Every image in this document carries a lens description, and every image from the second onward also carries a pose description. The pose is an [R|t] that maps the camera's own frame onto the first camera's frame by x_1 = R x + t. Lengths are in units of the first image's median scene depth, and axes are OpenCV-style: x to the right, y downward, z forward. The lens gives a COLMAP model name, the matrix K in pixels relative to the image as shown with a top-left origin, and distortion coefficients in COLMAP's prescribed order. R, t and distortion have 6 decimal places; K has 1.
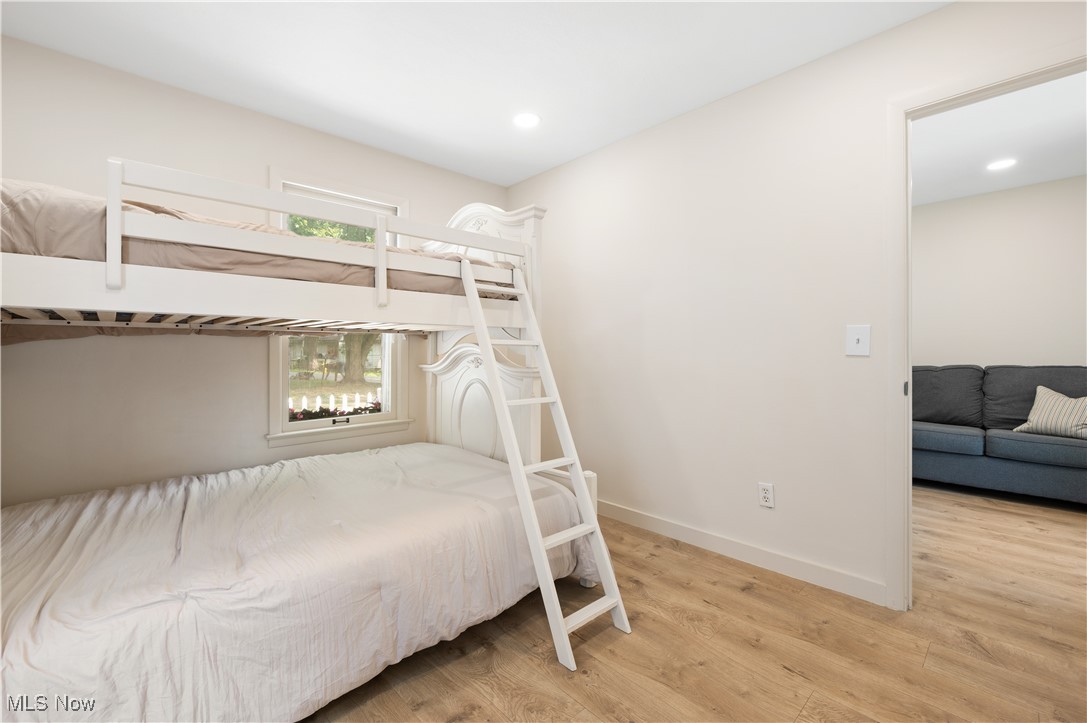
lens RADIAL K [[443.7, 0, 544.5], [0, 443.7, 348.4], [0, 0, 1]] dist [-0.000521, 0.000026]
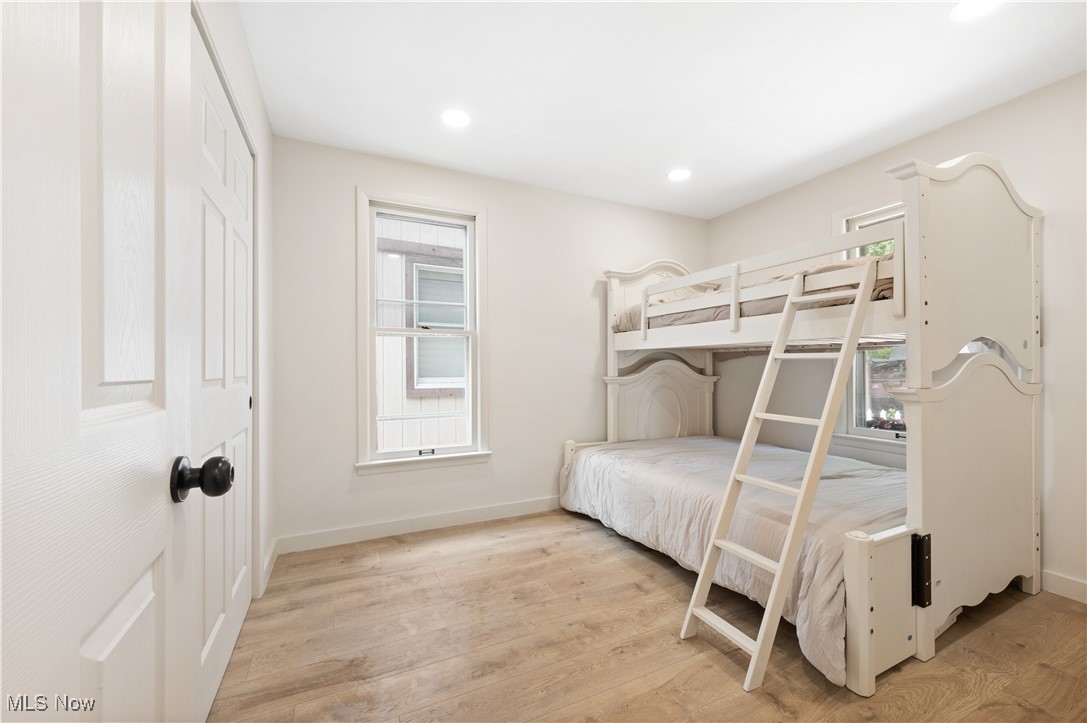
lens RADIAL K [[424.4, 0, 542.0], [0, 424.4, 366.1], [0, 0, 1]] dist [-0.001167, -0.000129]
pose [[-0.297417, -0.001029, -0.954747, 1.460659], [0.011347, 0.999925, -0.004612, 0.012476], [0.954680, -0.012205, -0.297383, 1.163006]]
